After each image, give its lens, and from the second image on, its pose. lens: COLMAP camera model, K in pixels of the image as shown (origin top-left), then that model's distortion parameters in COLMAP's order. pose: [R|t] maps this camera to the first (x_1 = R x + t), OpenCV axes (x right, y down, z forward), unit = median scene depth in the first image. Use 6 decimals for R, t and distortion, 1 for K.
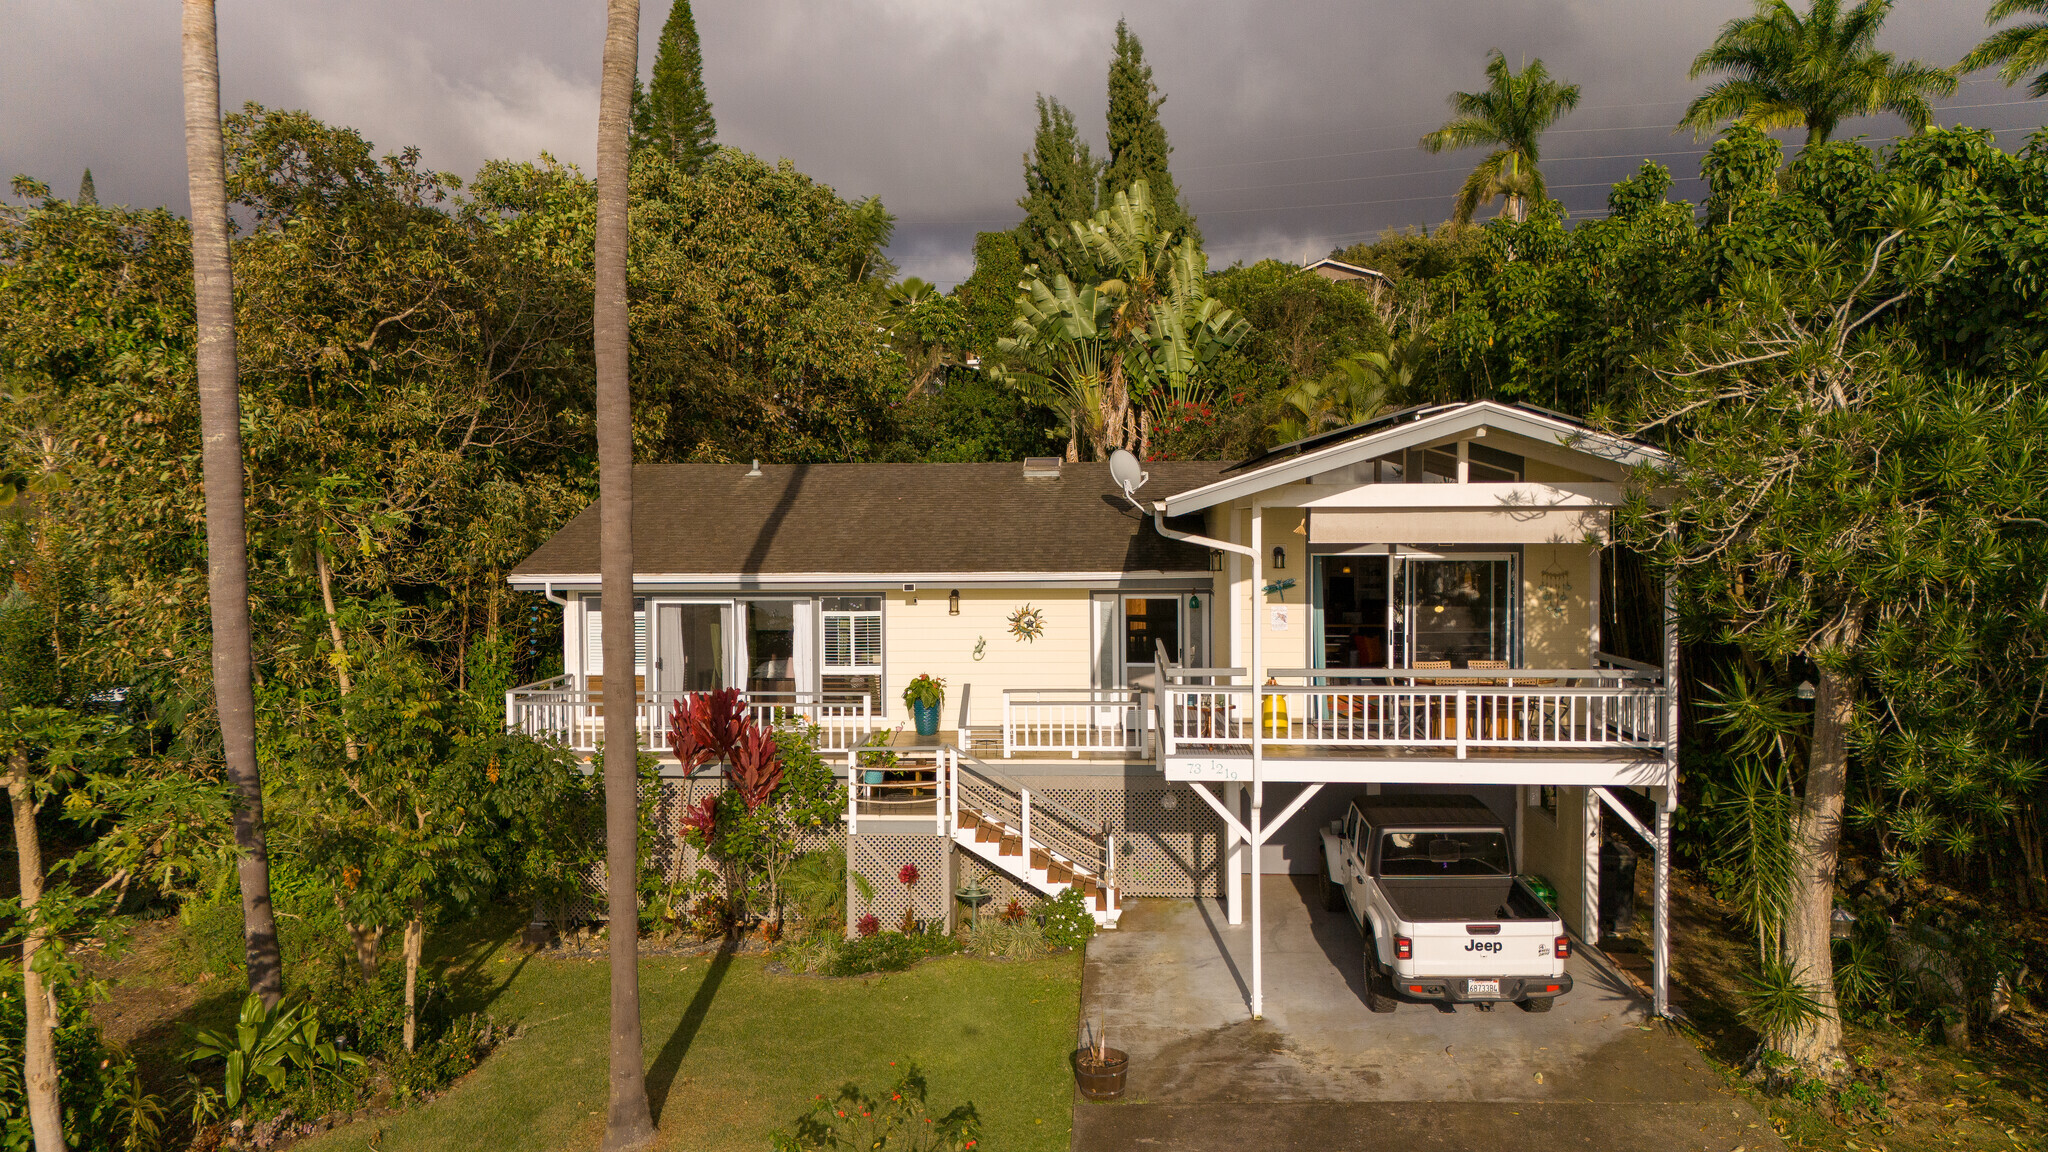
lens RADIAL K [[1471.2, 0, 1024.0], [0, 1471.2, 576.0], [0, 0, 1]] dist [0.194617, 0.000114]
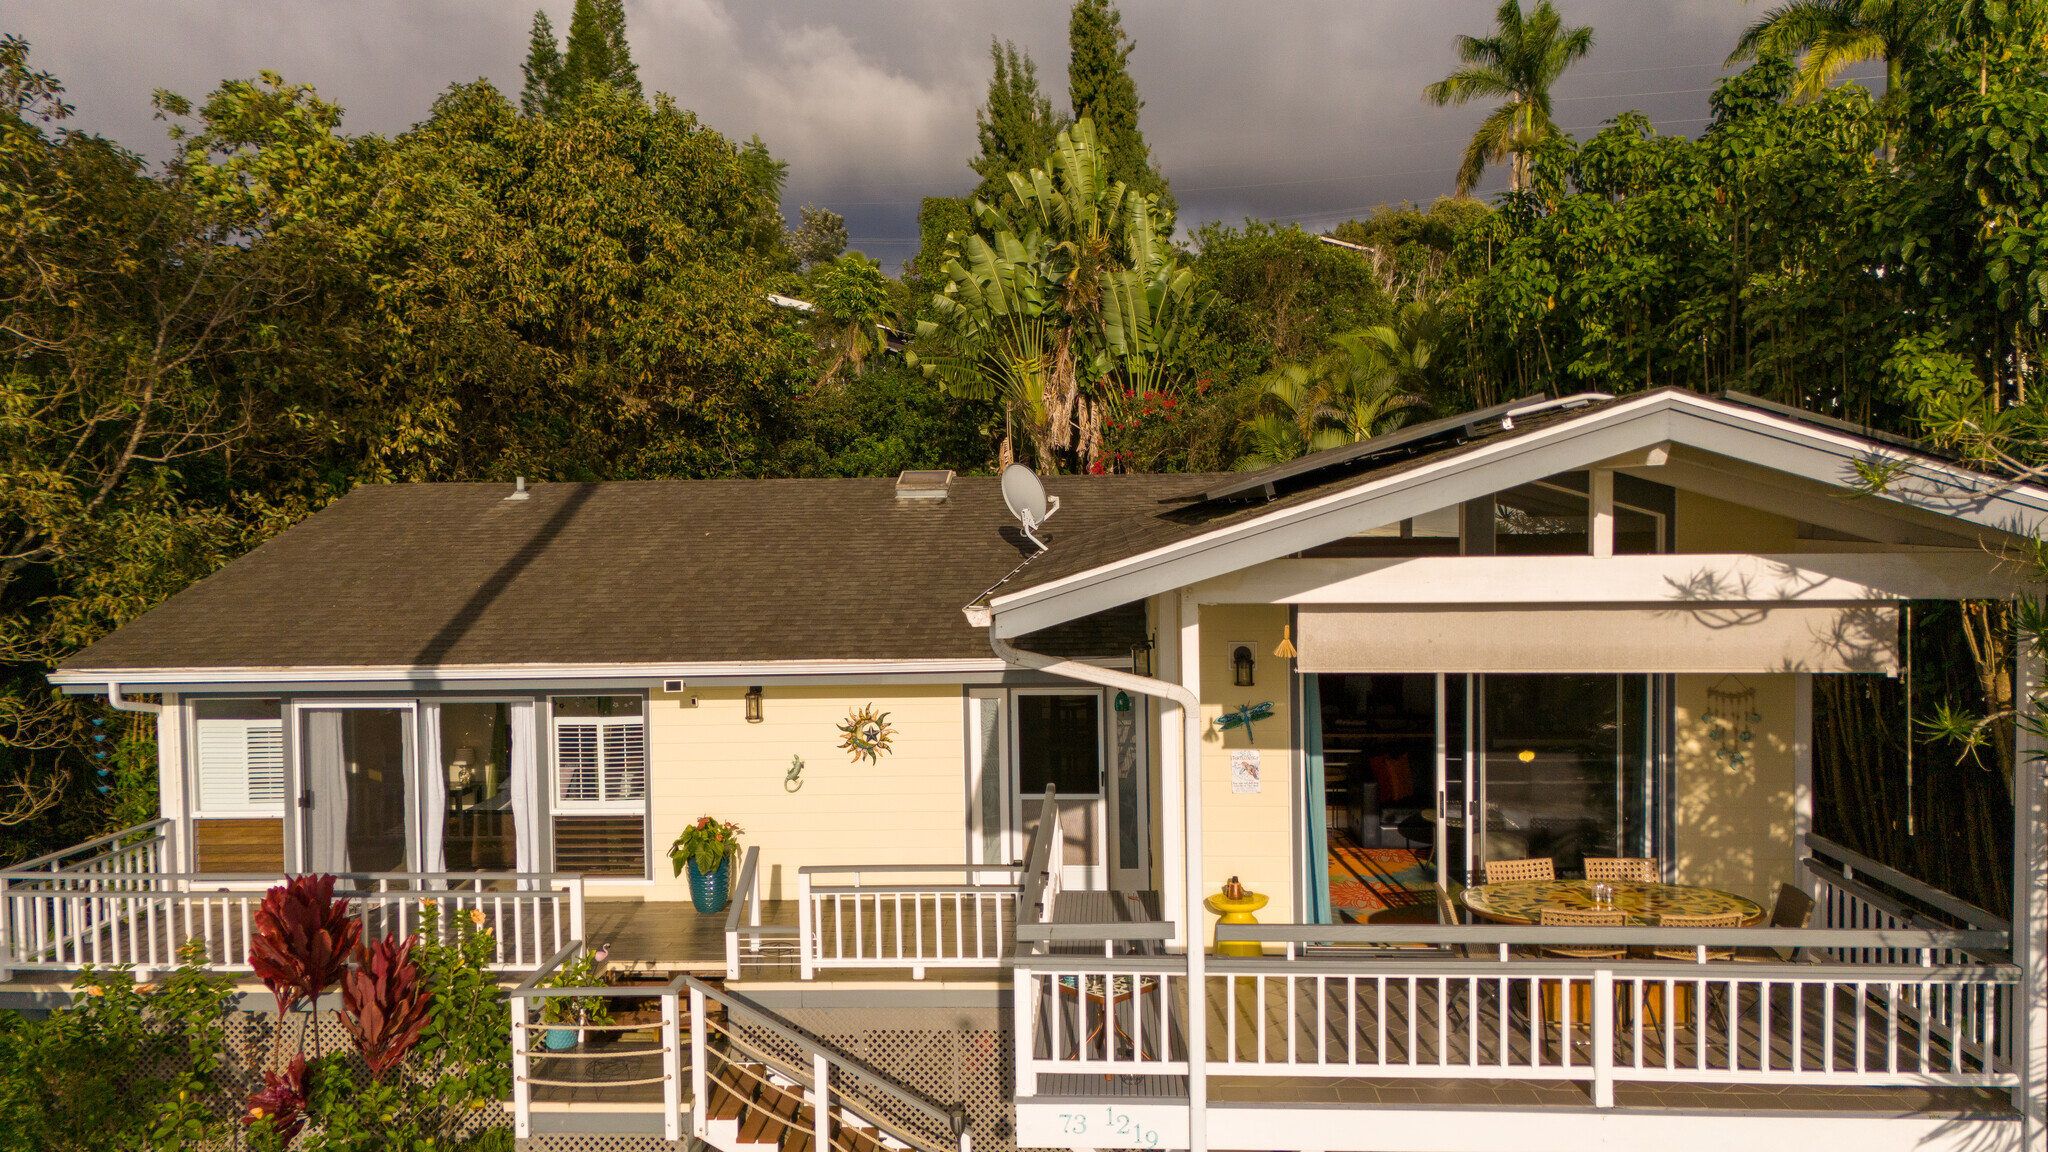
lens RADIAL K [[1369.1, 0, 1024.0], [0, 1369.1, 576.0], [0, 0, 1]] dist [0.112447, -0.002598]
pose [[0.999920, -0.008559, -0.009355, 0.077459], [0.008726, 0.999799, 0.018066, -0.048104], [0.009198, -0.018147, 0.999793, 0.393158]]
